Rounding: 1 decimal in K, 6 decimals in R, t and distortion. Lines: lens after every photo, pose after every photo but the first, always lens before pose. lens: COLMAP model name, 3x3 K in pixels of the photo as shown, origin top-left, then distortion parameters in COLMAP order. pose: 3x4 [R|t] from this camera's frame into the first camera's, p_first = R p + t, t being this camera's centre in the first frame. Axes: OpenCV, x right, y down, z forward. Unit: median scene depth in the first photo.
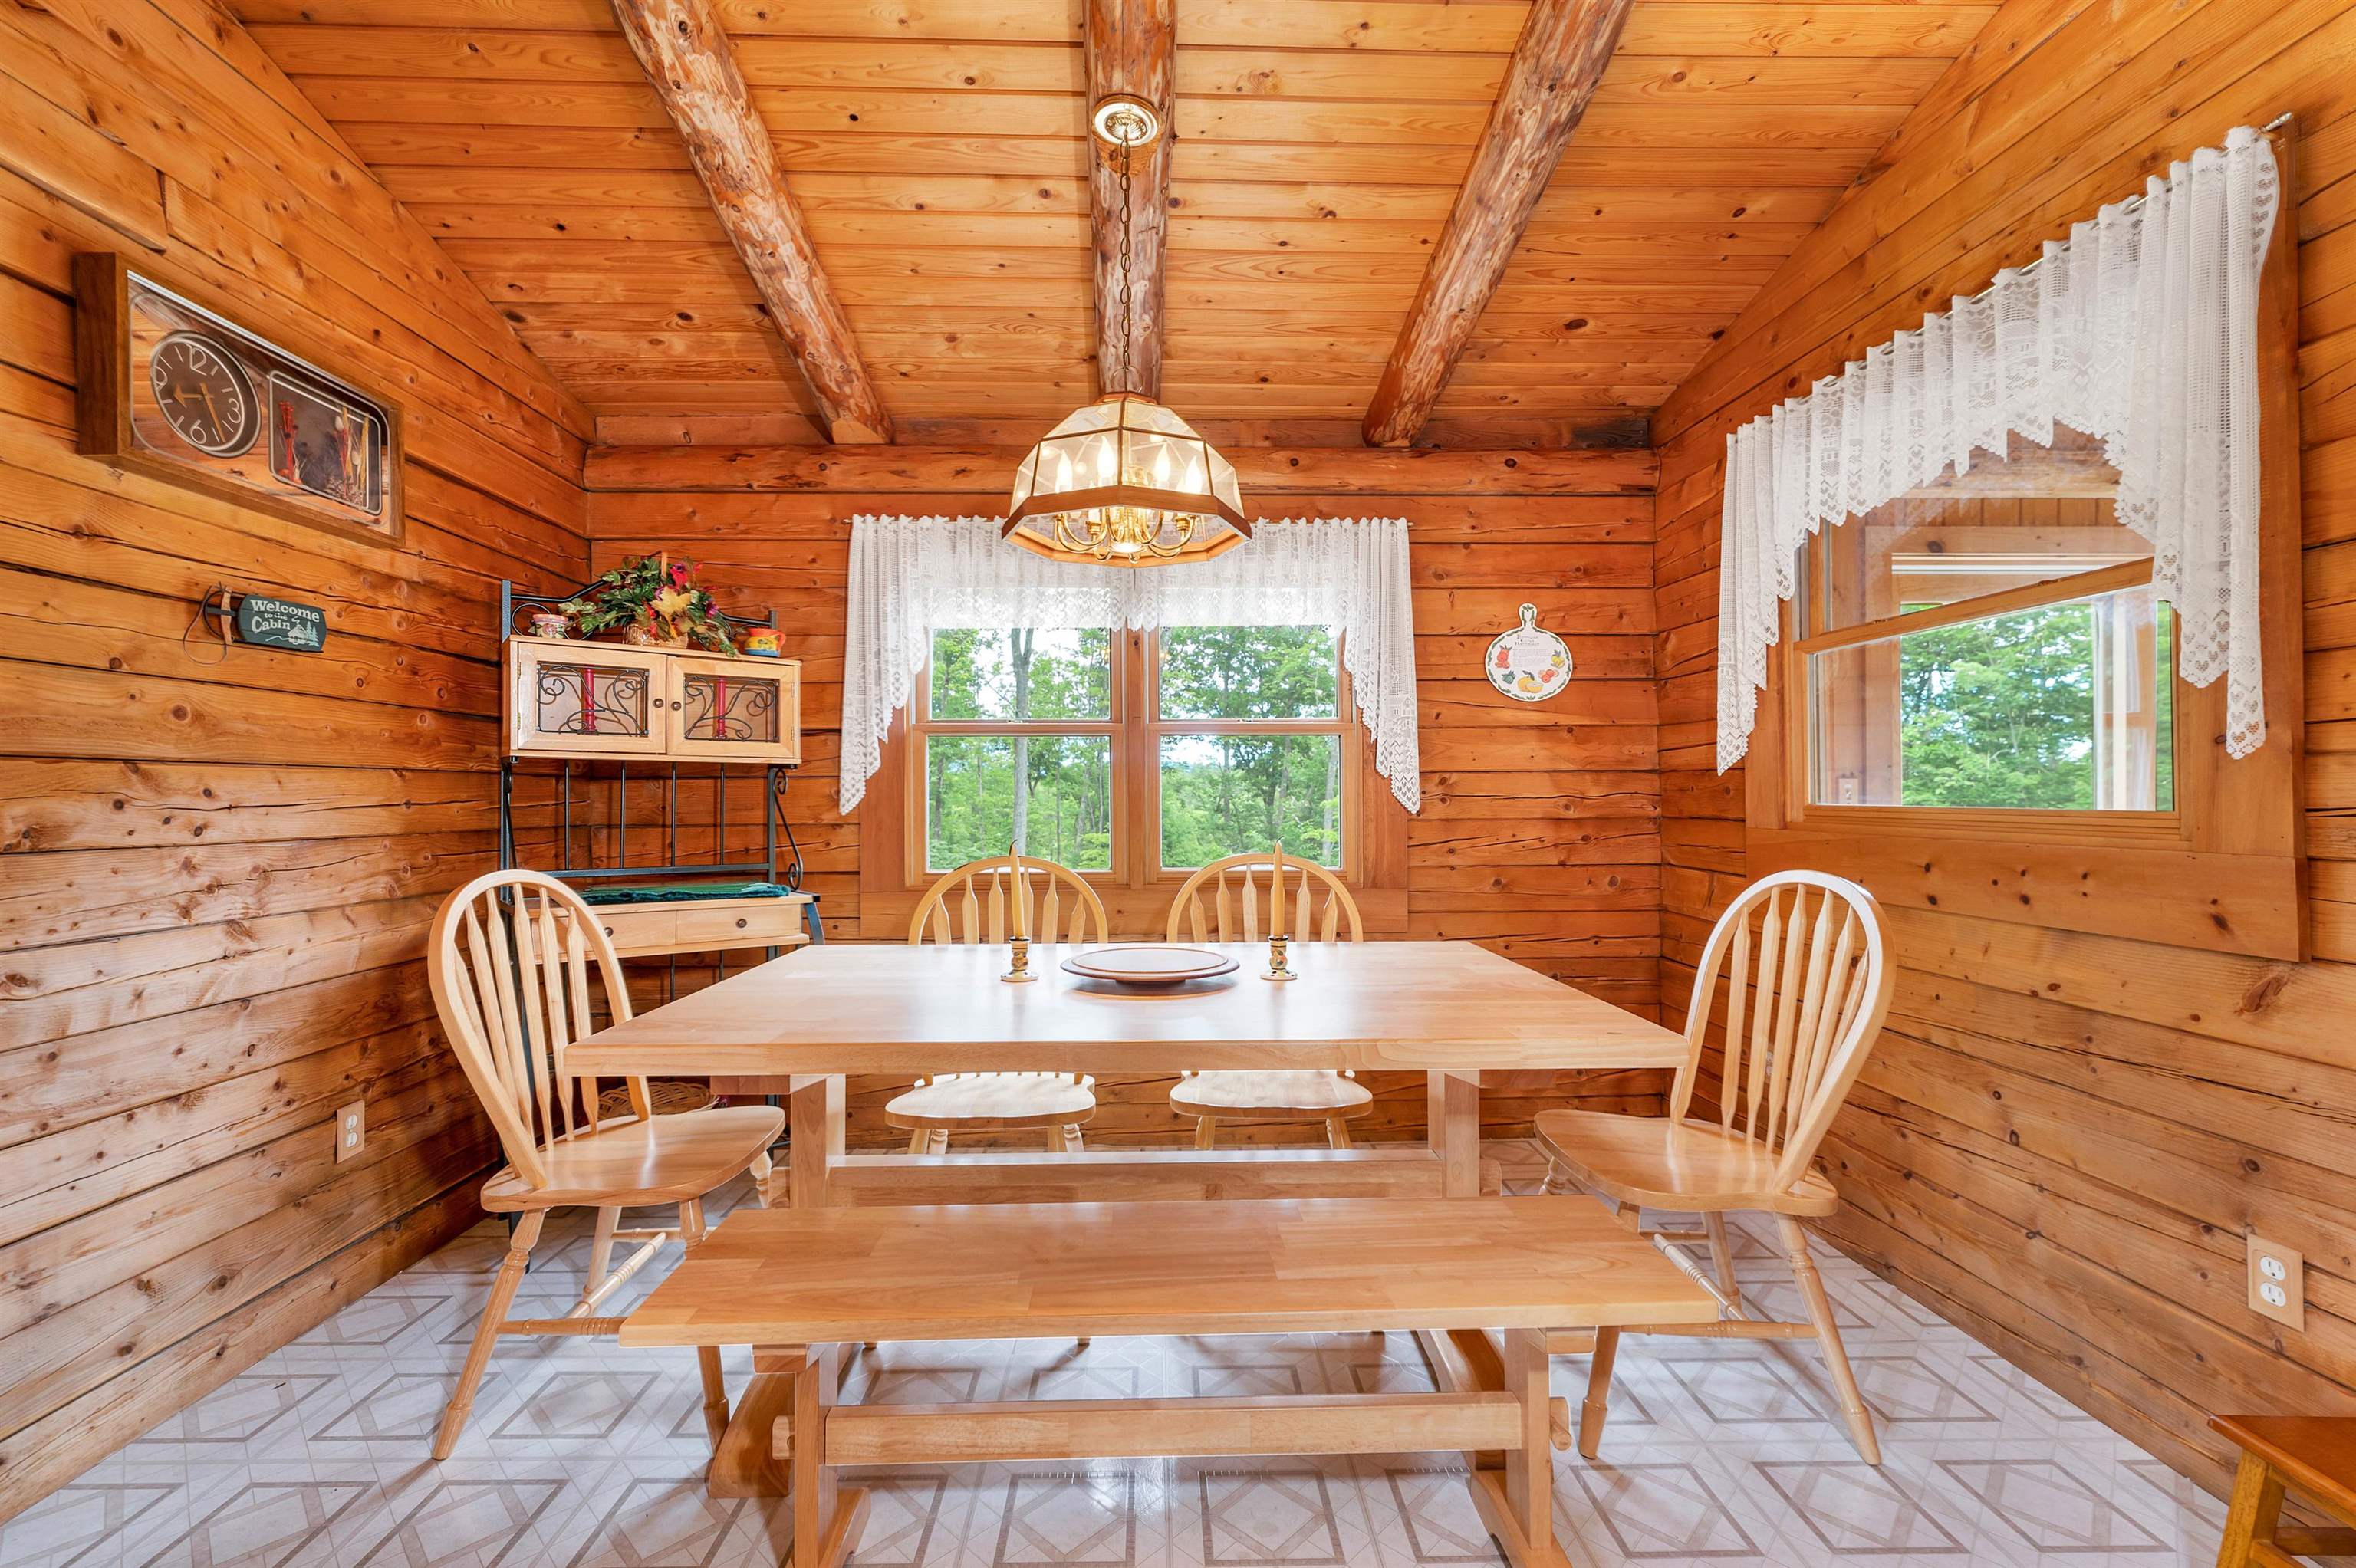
lens RADIAL K [[978.2, 0, 1179.7], [0, 978.2, 788.5], [0, 0, 1]] dist [0.003502, -0.000397]
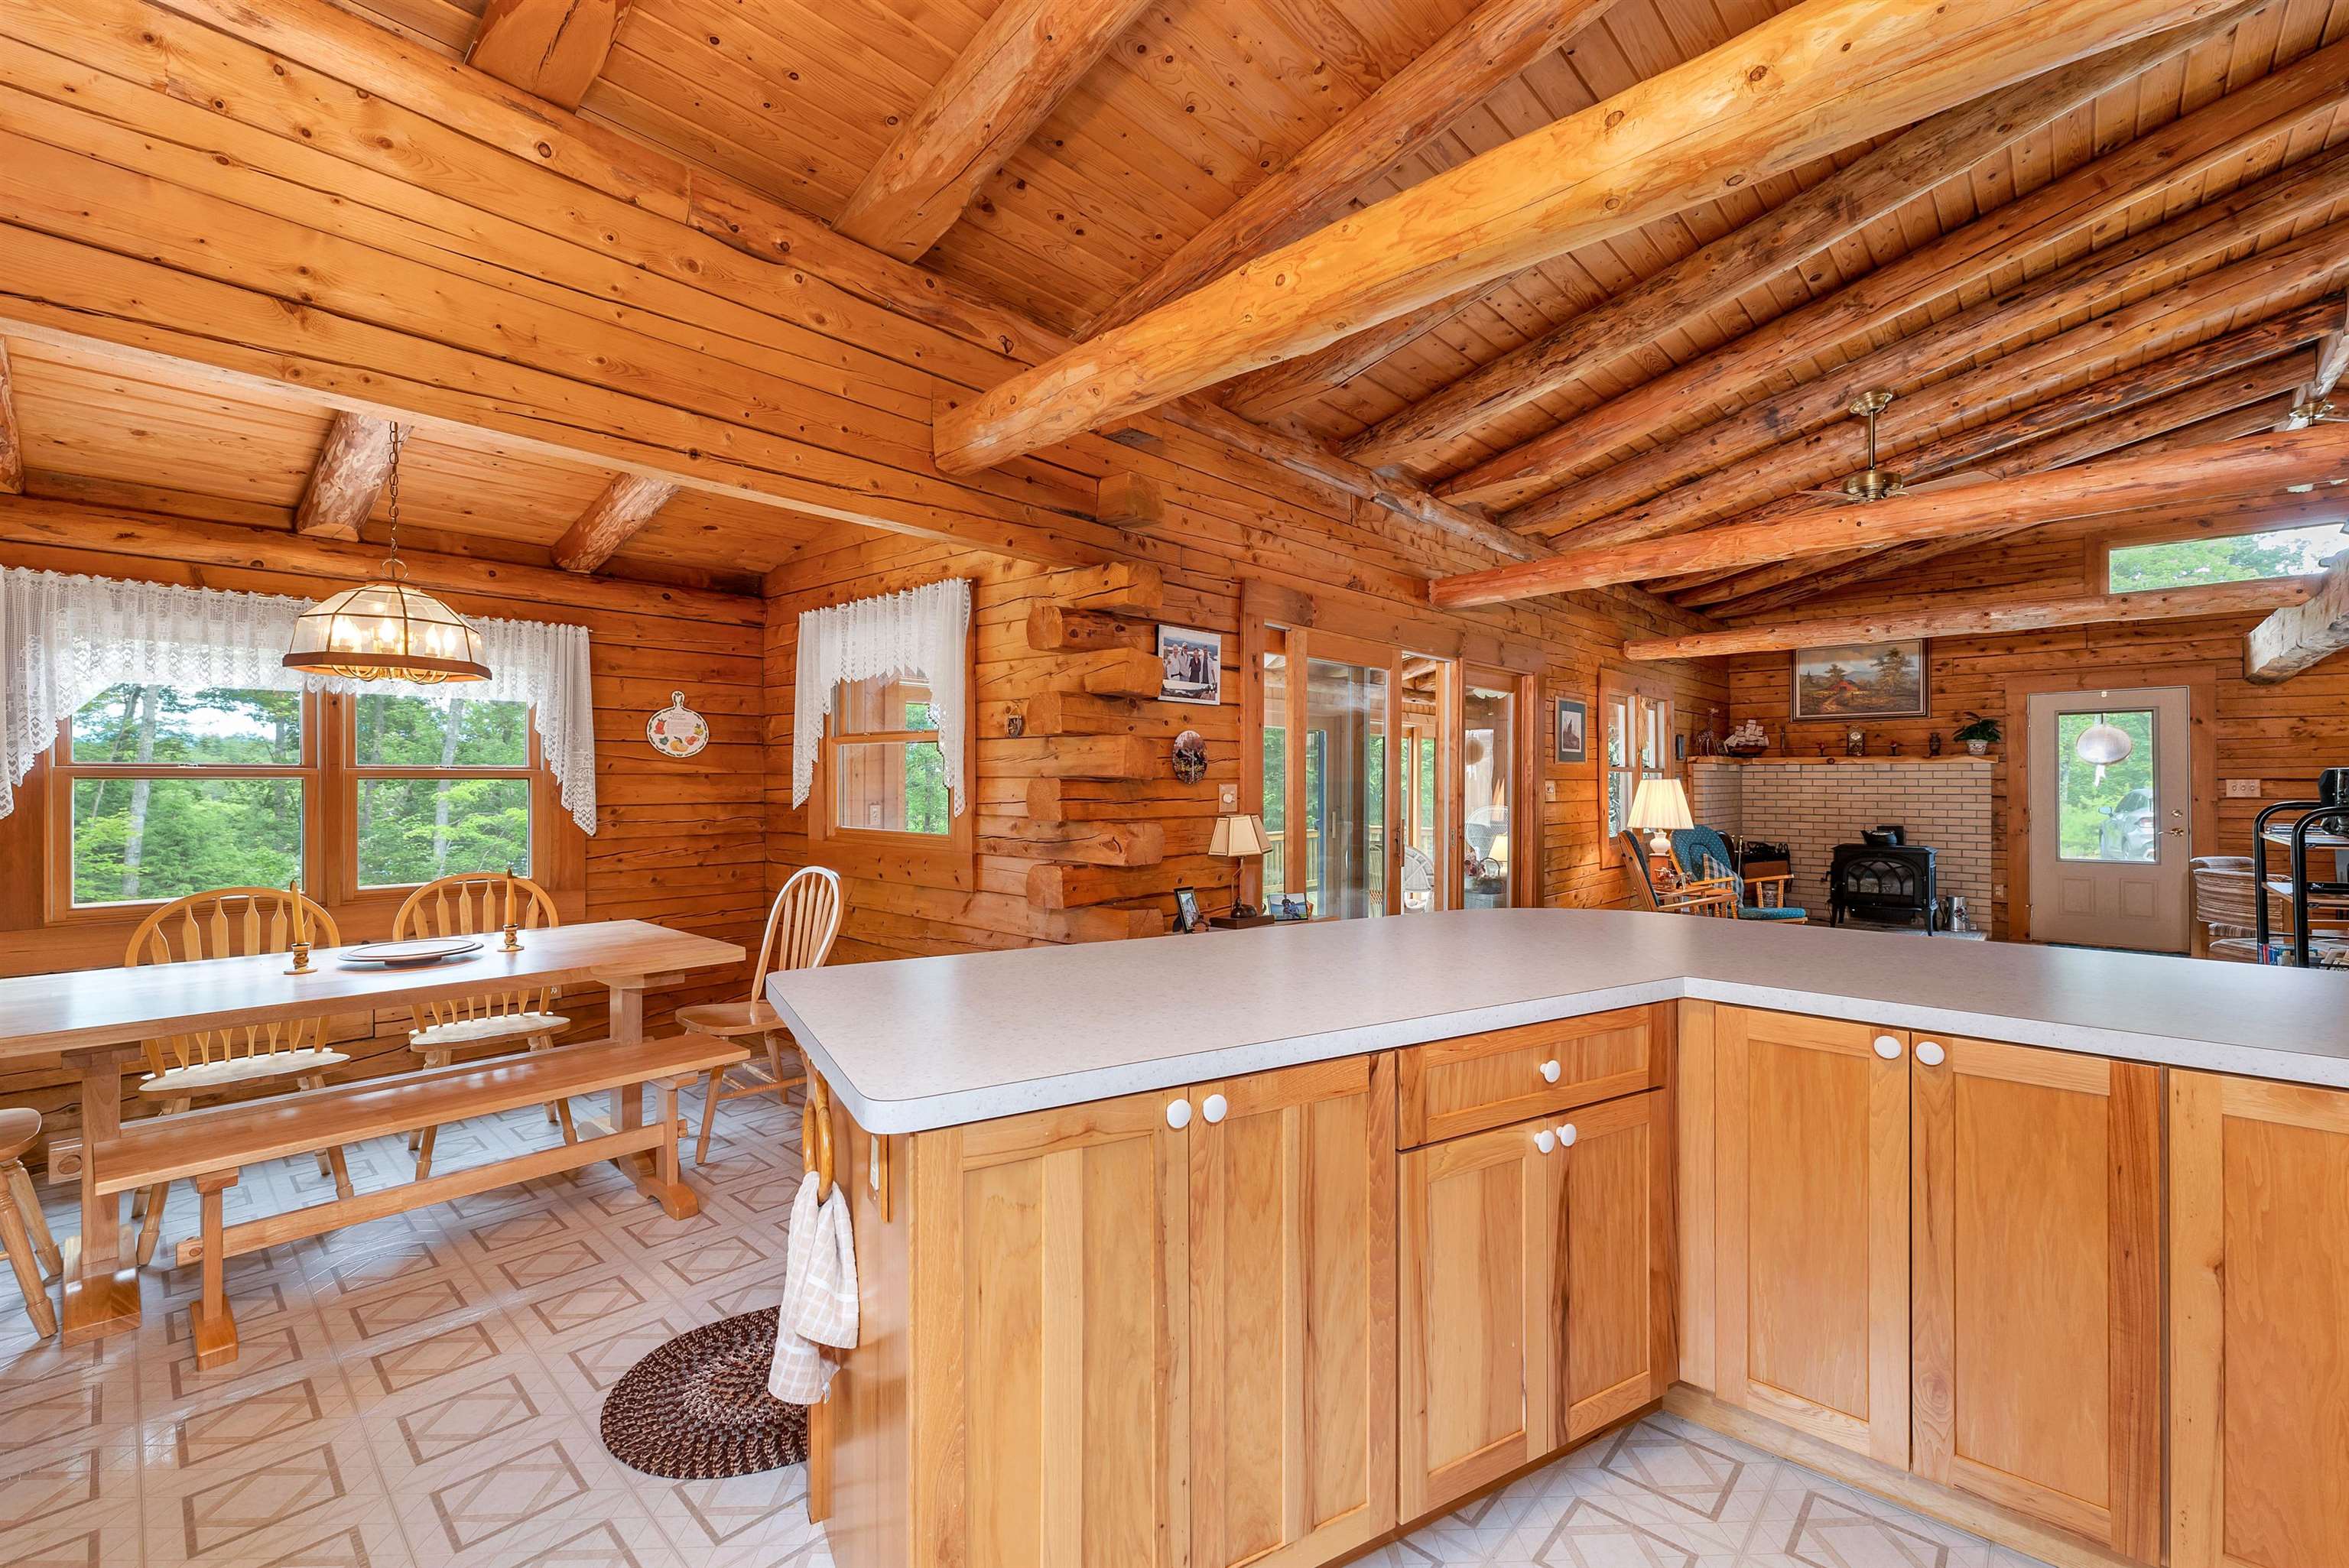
lens RADIAL K [[975.3, 0, 1162.4], [0, 975.3, 773.9], [0, 0, 1]] dist [0.003502, -0.000397]
pose [[0.700000, 0.008057, 0.714098, -0.191816], [-0.009091, 0.999956, -0.002370, -0.068134], [-0.714085, -0.004833, 0.700042, -0.578679]]
